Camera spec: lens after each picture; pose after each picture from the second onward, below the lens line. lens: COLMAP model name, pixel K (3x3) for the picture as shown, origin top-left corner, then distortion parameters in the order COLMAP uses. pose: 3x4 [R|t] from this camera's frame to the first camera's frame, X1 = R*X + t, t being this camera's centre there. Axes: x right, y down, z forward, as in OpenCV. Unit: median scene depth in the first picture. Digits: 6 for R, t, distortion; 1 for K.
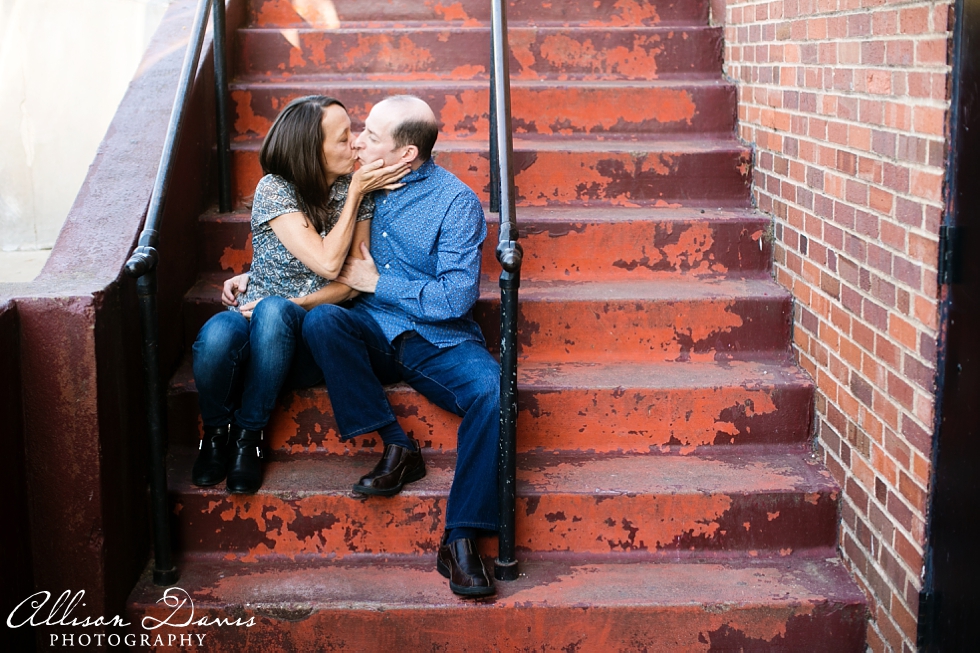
lens RADIAL K [[1431.9, 0, 490.0], [0, 1431.9, 264.9], [0, 0, 1]] dist [-0.118962, 0.063322]
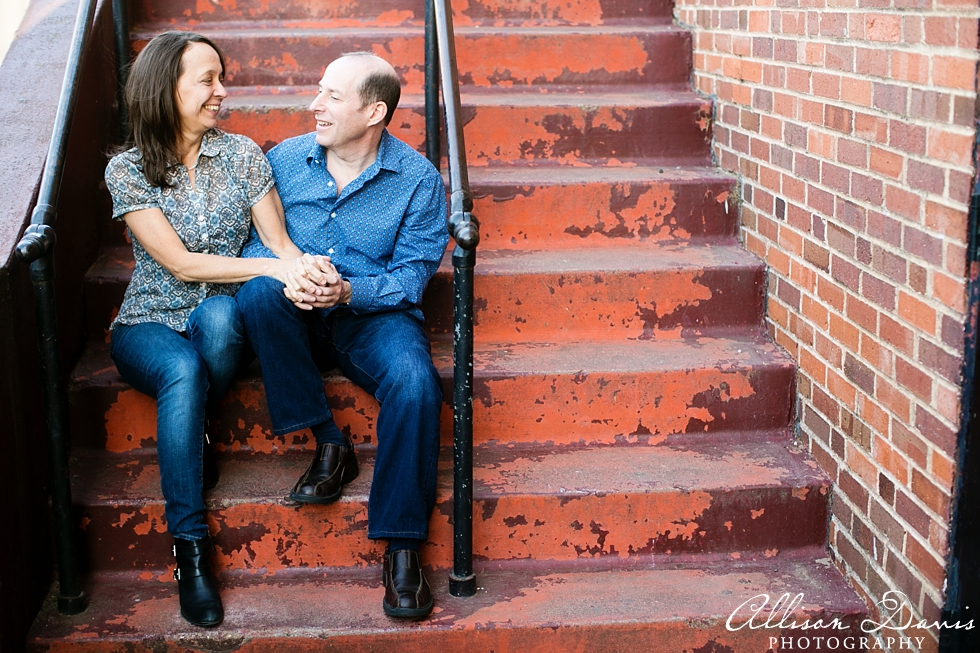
lens RADIAL K [[1431.9, 0, 490.0], [0, 1431.9, 264.9], [0, 0, 1]] dist [-0.118962, 0.063322]
pose [[0.997356, -0.015285, 0.071045, -0.030382], [0.012638, 0.999214, 0.037559, -0.016210], [-0.071563, -0.036562, 0.996766, 0.121616]]
